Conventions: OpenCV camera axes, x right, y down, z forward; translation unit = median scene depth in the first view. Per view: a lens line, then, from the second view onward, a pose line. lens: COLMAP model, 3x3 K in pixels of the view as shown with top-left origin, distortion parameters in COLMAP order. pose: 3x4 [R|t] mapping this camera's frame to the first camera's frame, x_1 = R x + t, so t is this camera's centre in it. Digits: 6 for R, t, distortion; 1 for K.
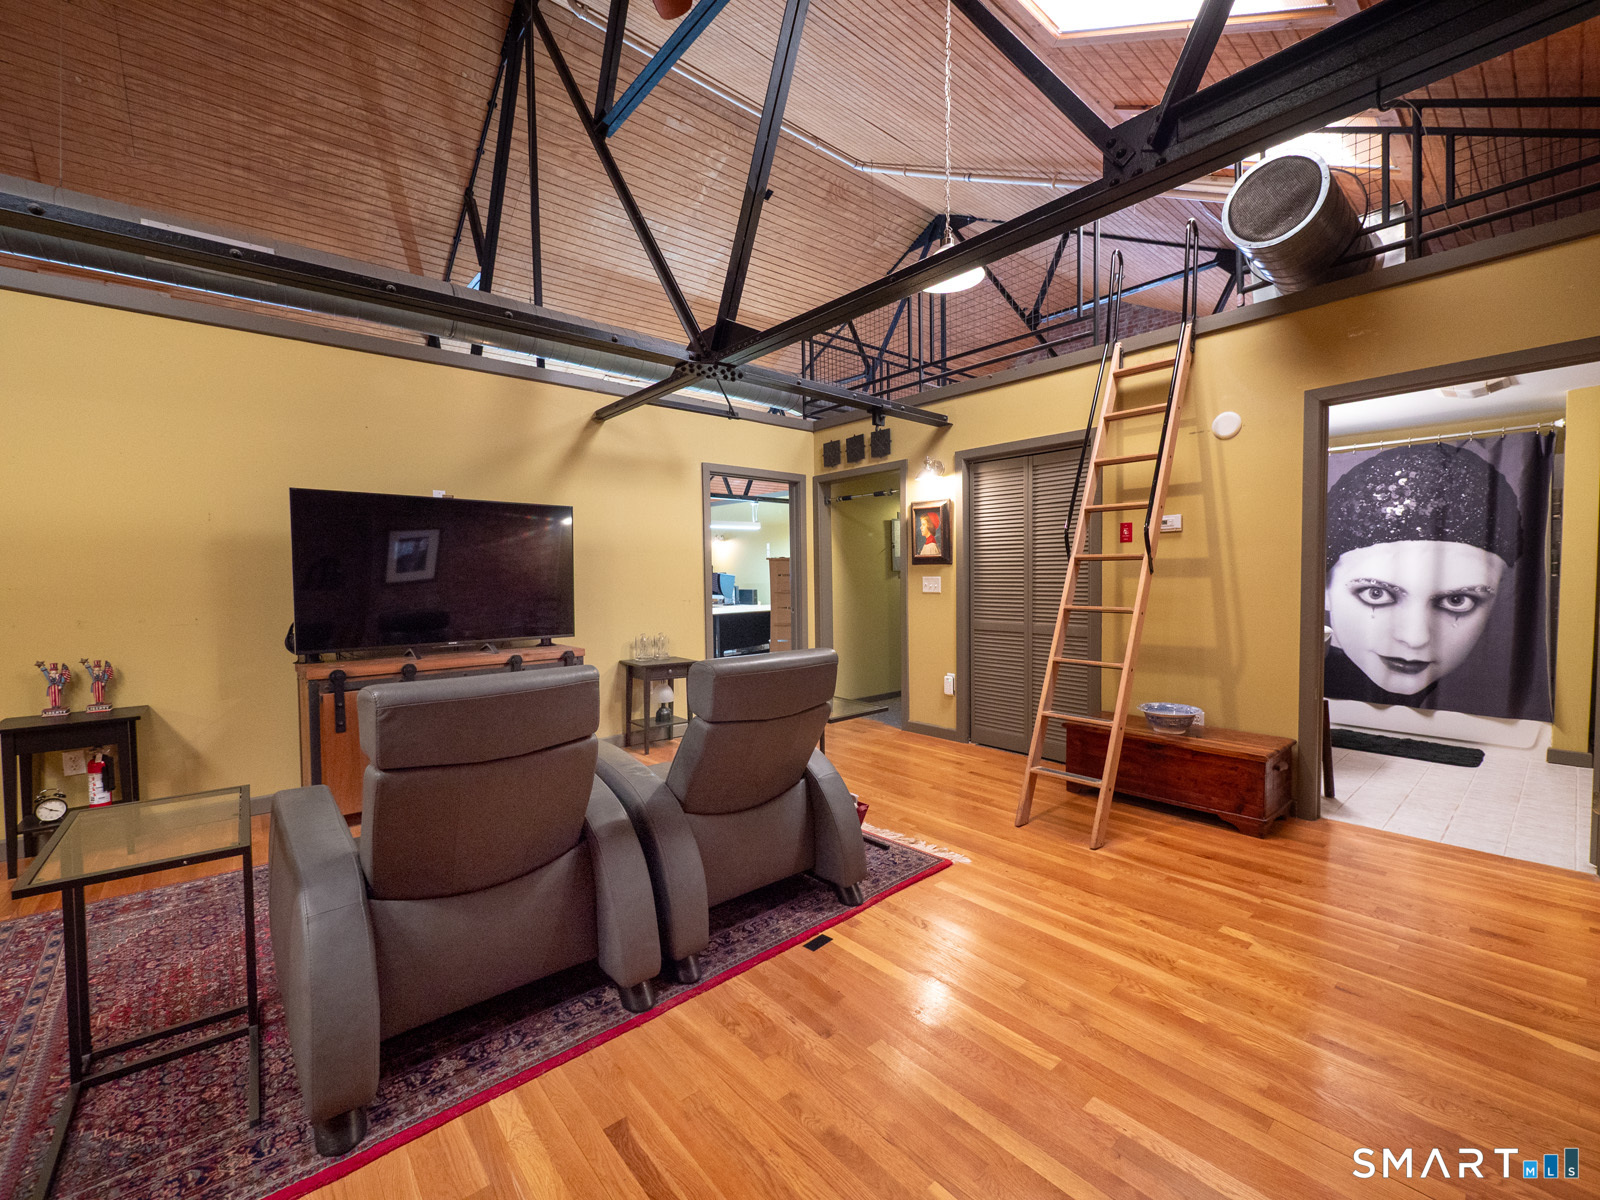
lens RADIAL K [[689.5, 0, 736.0], [0, 689.5, 608.4], [0, 0, 1]] dist [-0.002660, -0.000187]
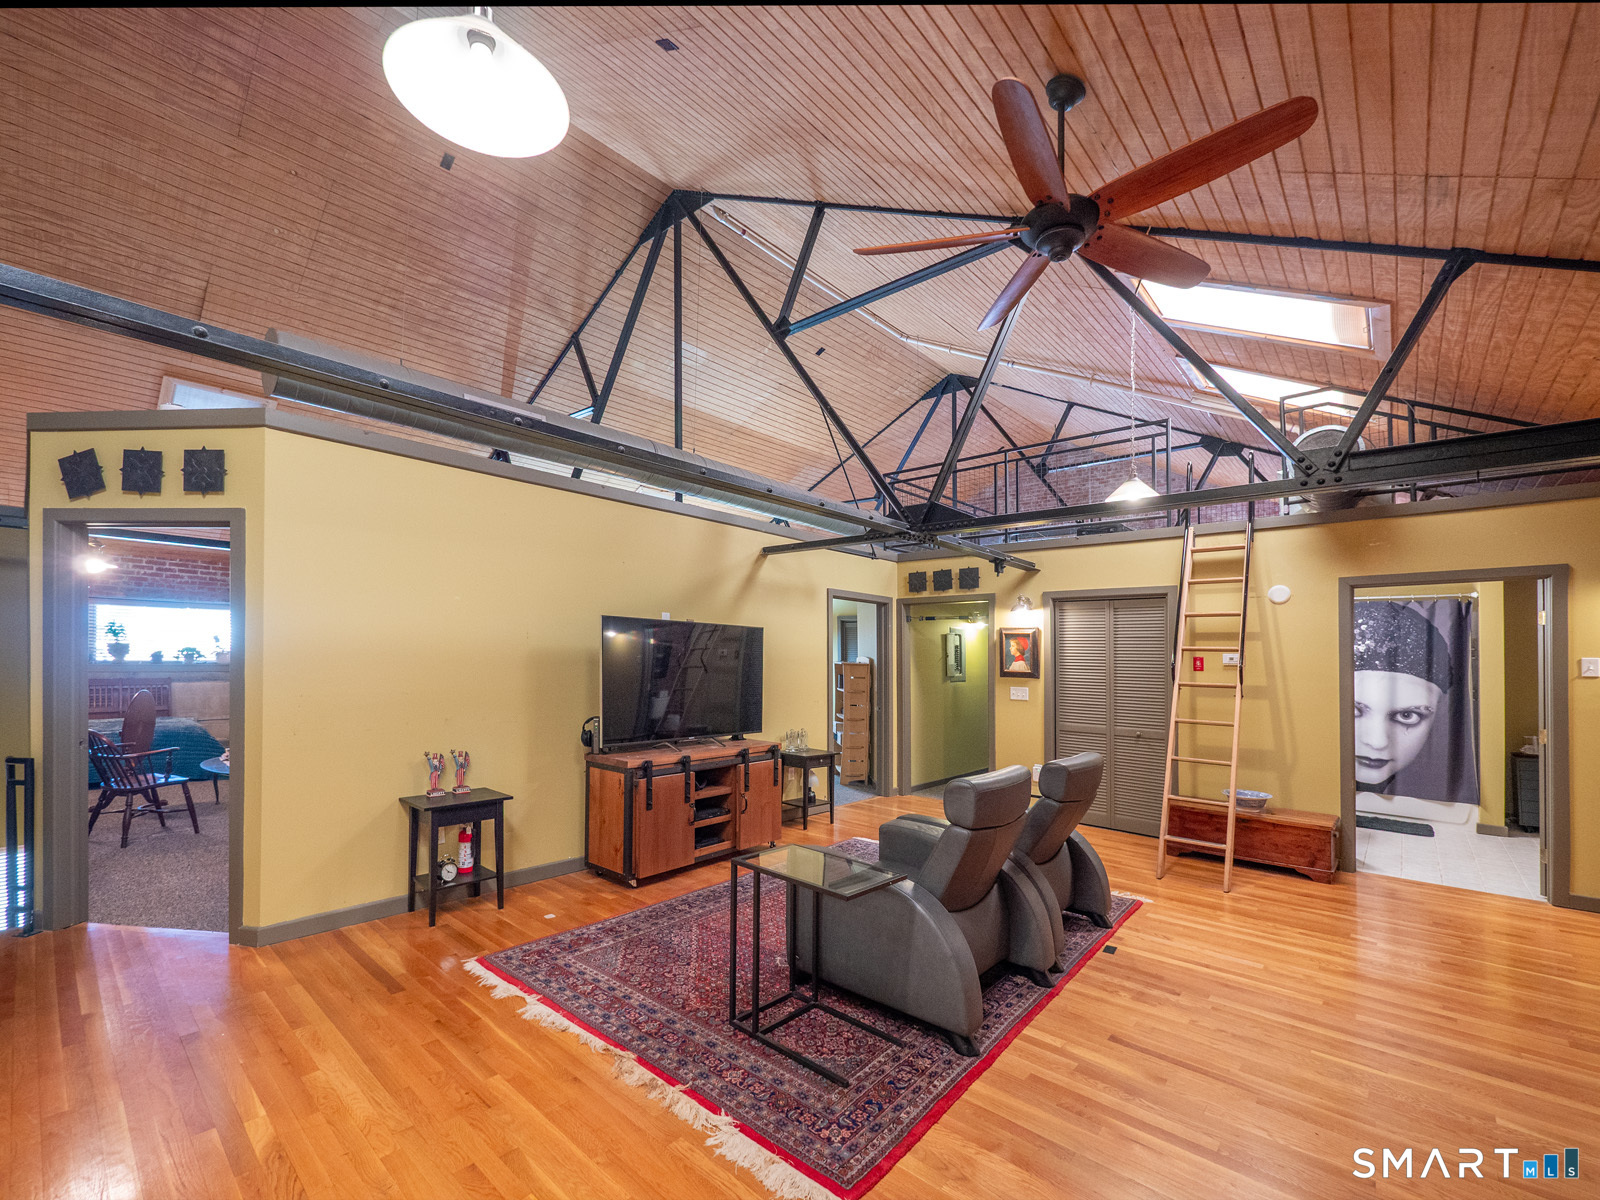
lens RADIAL K [[689.5, 0, 699.9], [0, 689.5, 650.6], [0, 0, 1]] dist [-0.002660, -0.000187]
pose [[0.994867, 0.025209, 0.098005, -0.452112], [-0.019795, 0.998244, -0.055826, -0.032840], [-0.099240, 0.053600, 0.993619, -0.215659]]
